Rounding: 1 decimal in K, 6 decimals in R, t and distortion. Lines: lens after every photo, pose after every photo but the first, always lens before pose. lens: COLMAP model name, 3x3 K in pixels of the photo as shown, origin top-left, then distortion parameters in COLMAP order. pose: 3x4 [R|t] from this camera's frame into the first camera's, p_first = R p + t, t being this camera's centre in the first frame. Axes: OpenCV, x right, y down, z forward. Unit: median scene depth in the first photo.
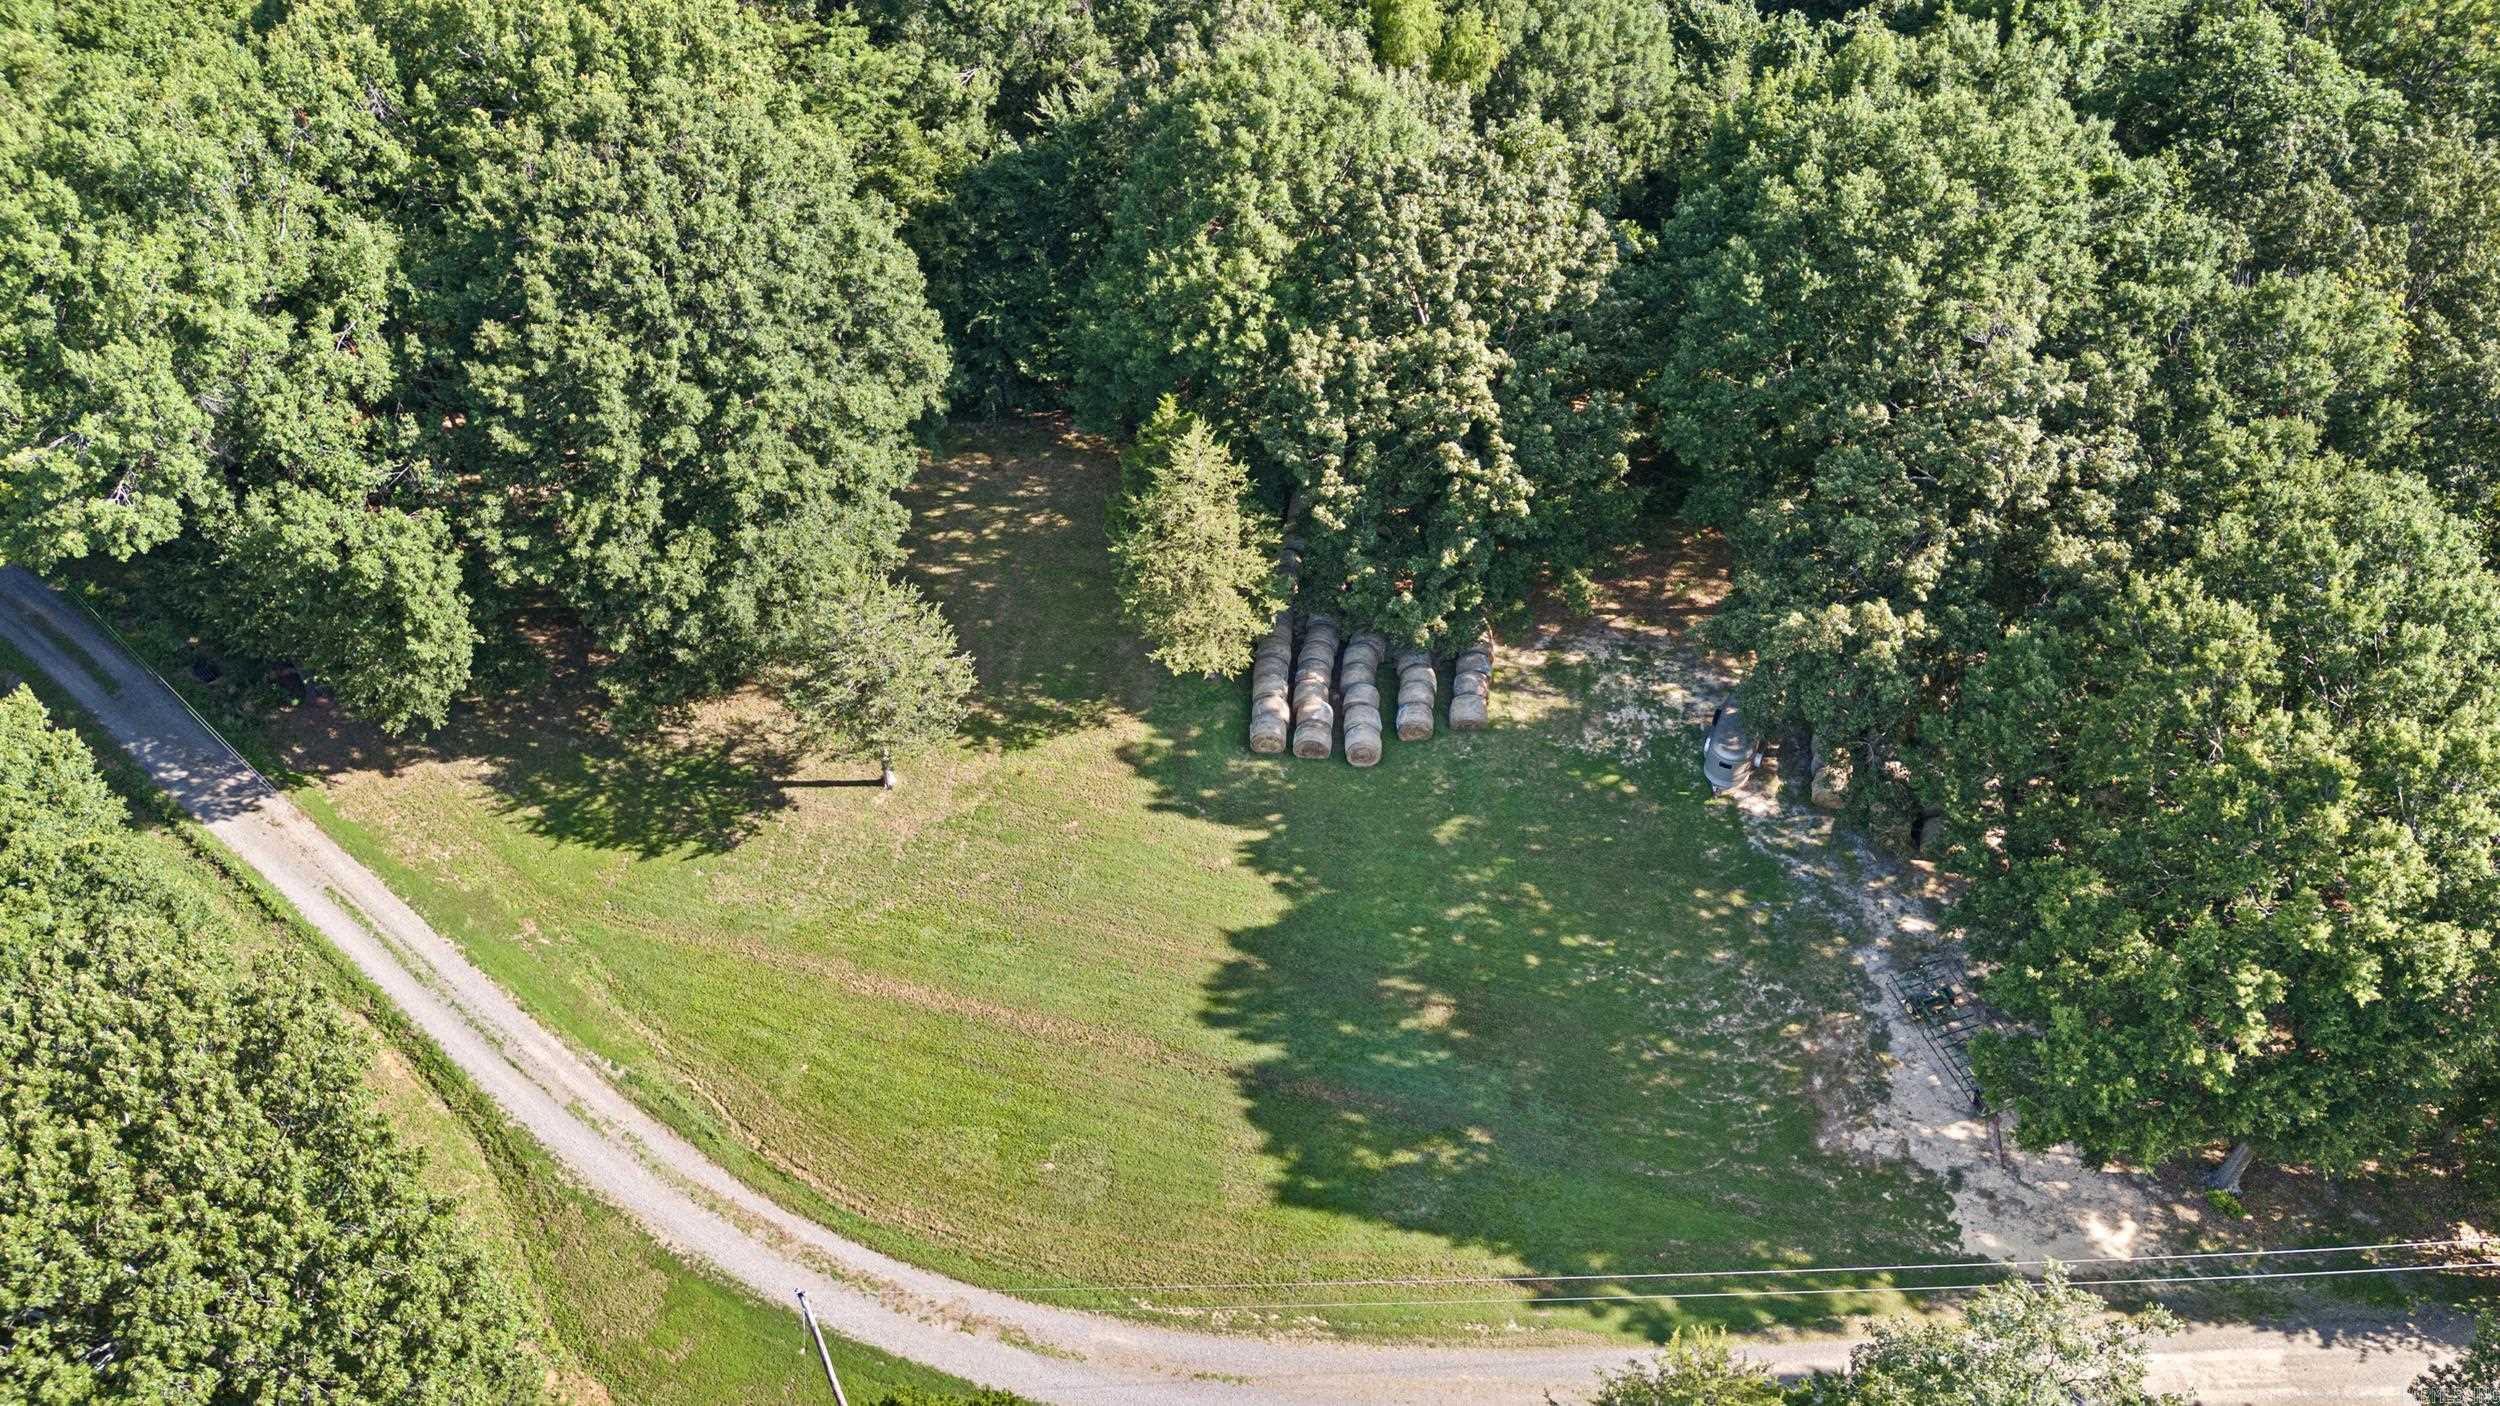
lens RADIAL K [[1758.2, 0, 1250.0], [0, 1758.2, 703.0], [0, 0, 1]] dist [-0.002048, -0.006372]
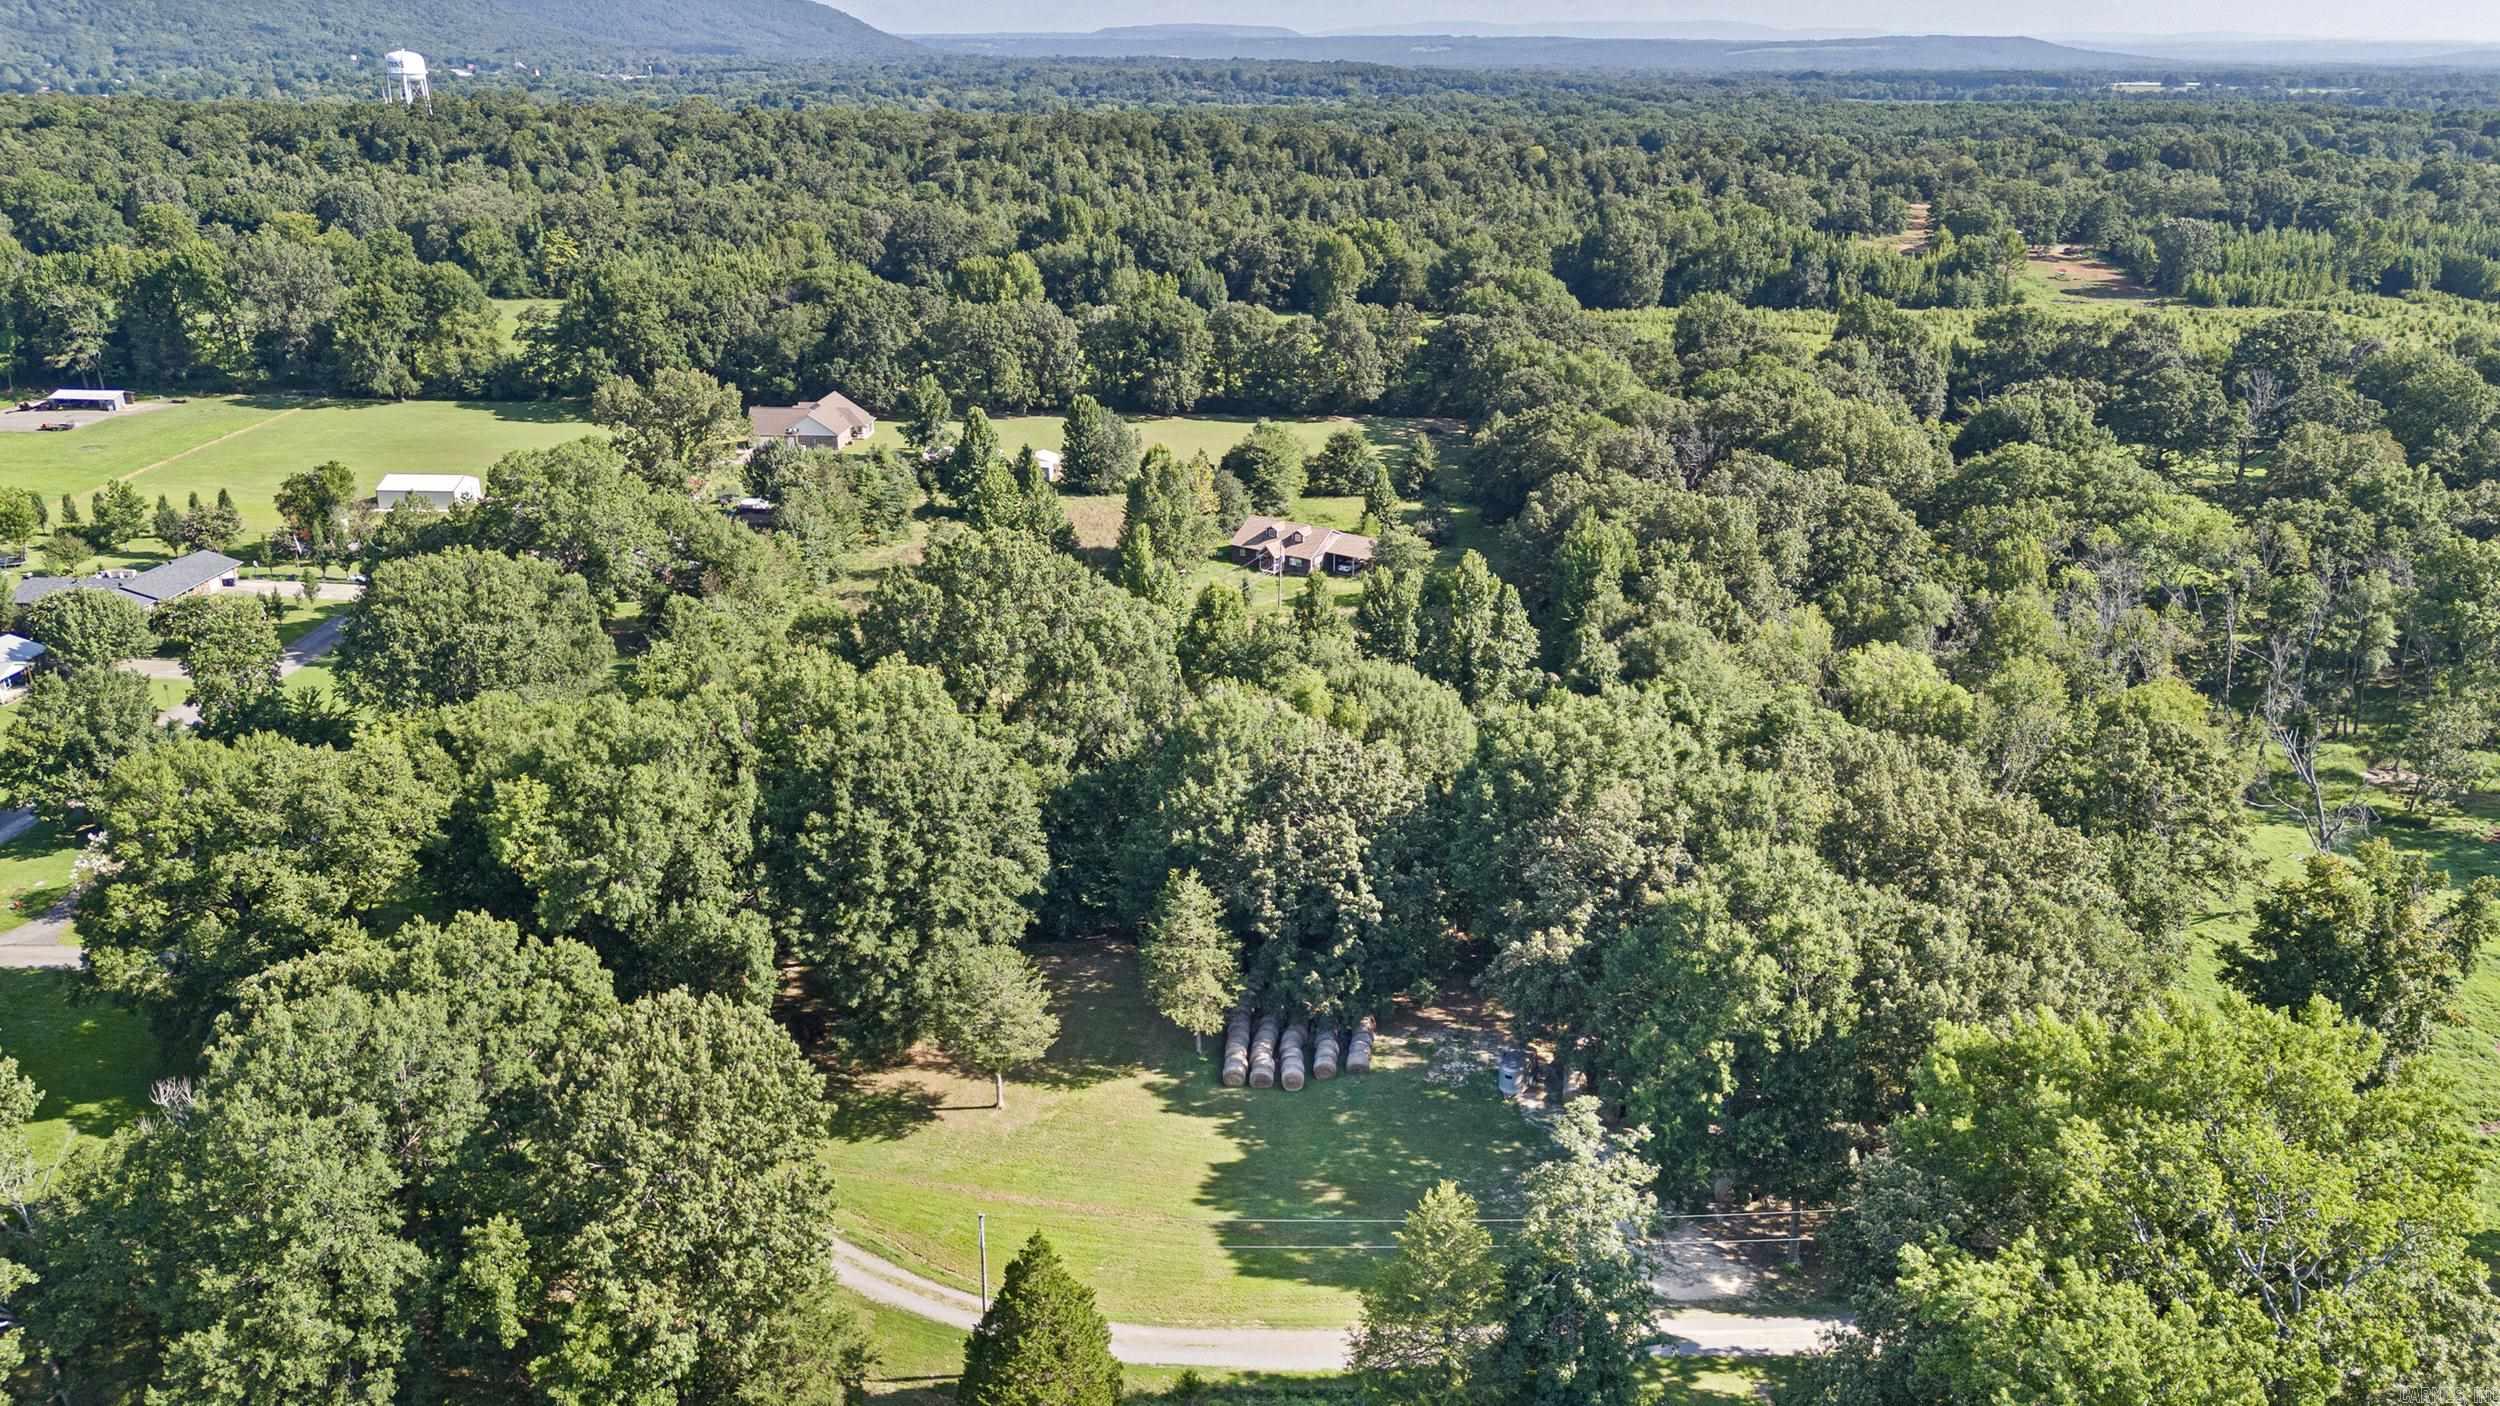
lens RADIAL K [[1789.3, 0, 1250.0], [0, 1789.3, 703.0], [0, 0, 1]] dist [-0.183544, -0.001693]
pose [[0.999984, -0.000362, 0.005714, 0.017107], [0.003055, 0.877722, -0.479160, 0.555319], [-0.004842, 0.479170, 0.877709, -0.671665]]
